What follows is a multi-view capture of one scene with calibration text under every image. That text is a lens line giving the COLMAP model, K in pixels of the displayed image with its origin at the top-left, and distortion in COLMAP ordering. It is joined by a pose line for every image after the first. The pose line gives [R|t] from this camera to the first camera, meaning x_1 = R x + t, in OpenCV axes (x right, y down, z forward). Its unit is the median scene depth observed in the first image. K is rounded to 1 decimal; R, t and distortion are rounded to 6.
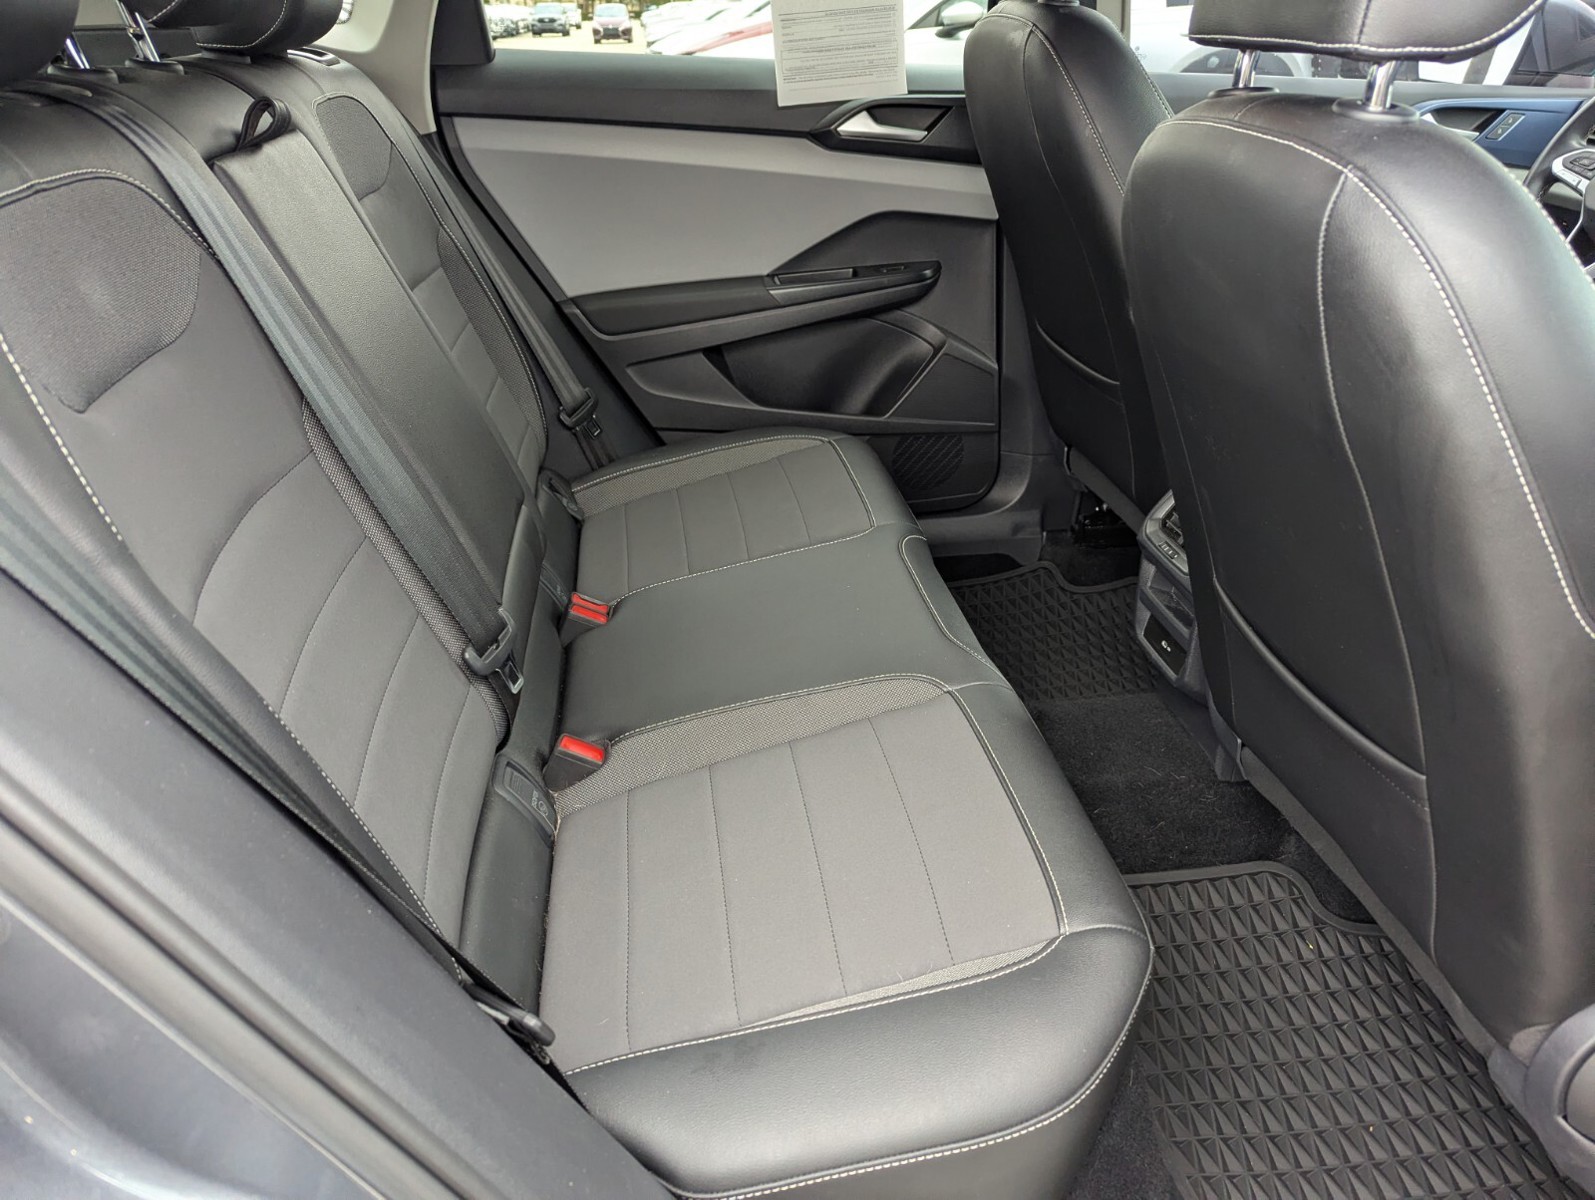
lens RADIAL K [[1135.6, 0, 798.4], [0, 1135.6, 604.8], [0, 0, 1]] dist [0.035454, -0.016623]
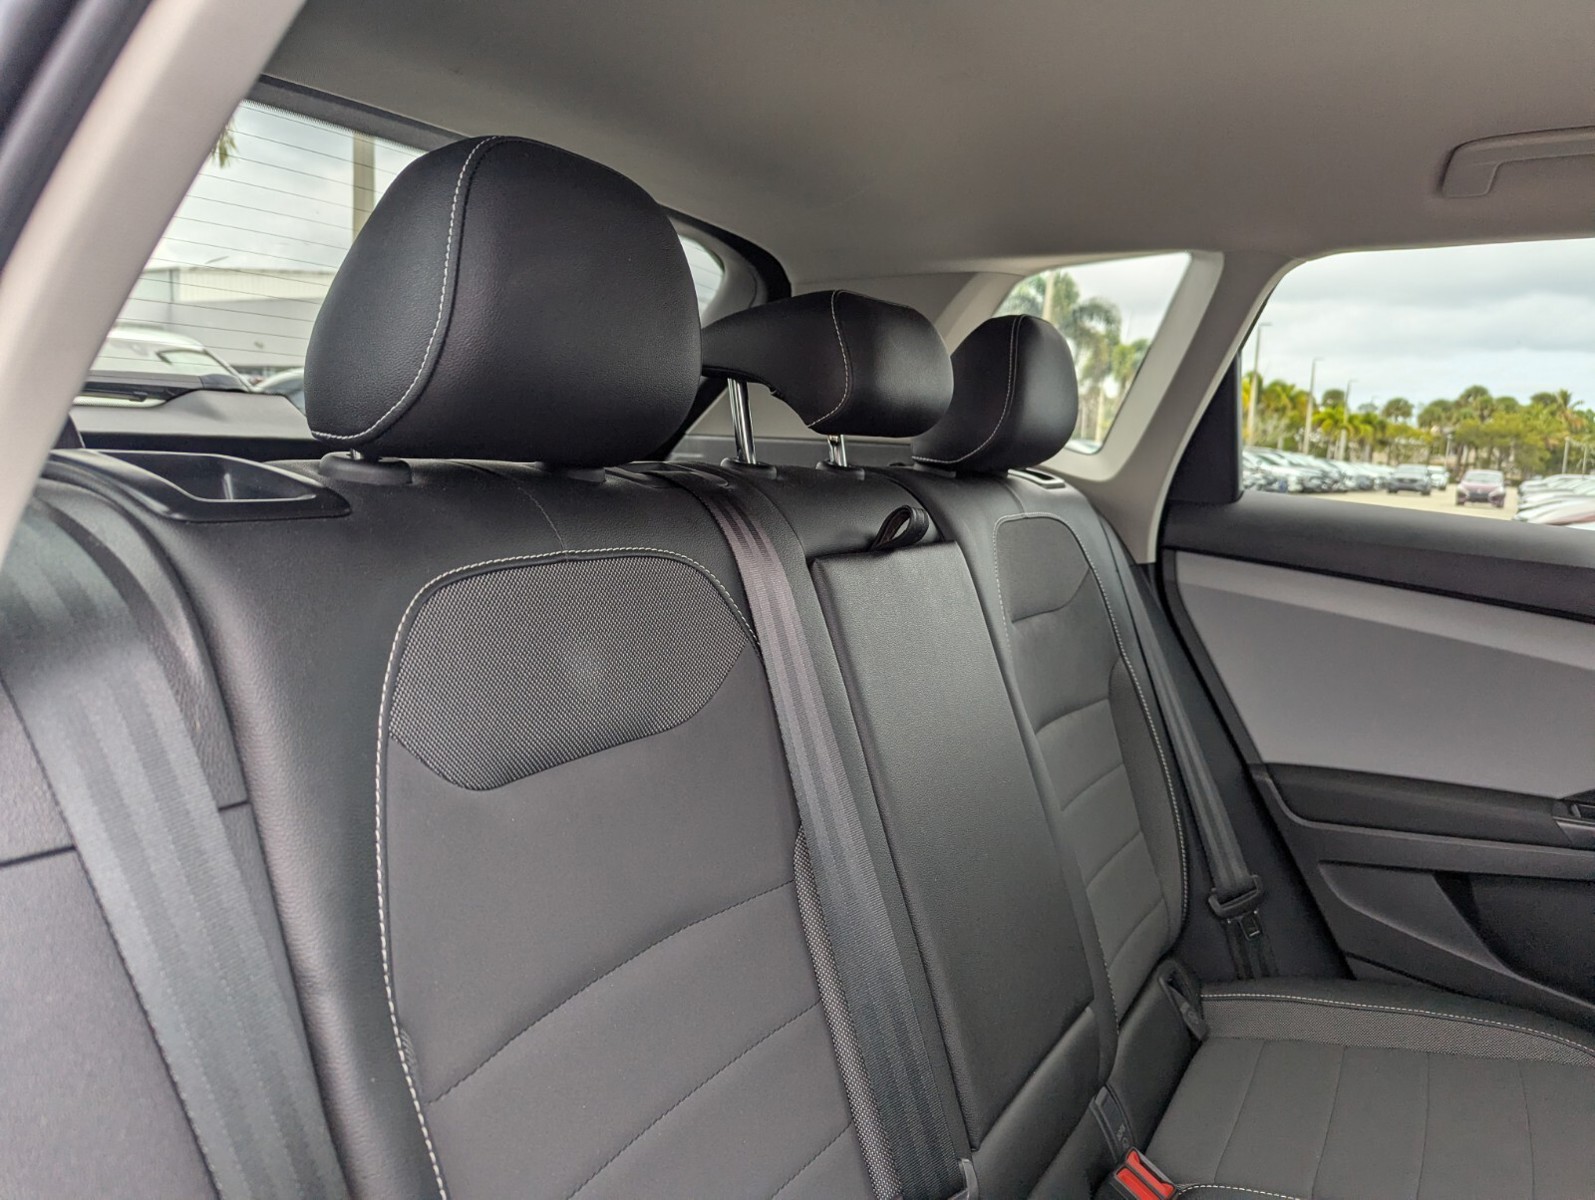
lens RADIAL K [[1135.6, 0, 791.6], [0, 1135.6, 587.7], [0, 0, 1]] dist [0.035454, -0.016623]
pose [[0.768302, 0.145418, -0.623350, 0.033569], [-0.358215, 0.904752, -0.230448, -0.071698], [0.530466, 0.400347, 0.747214, 0.151484]]
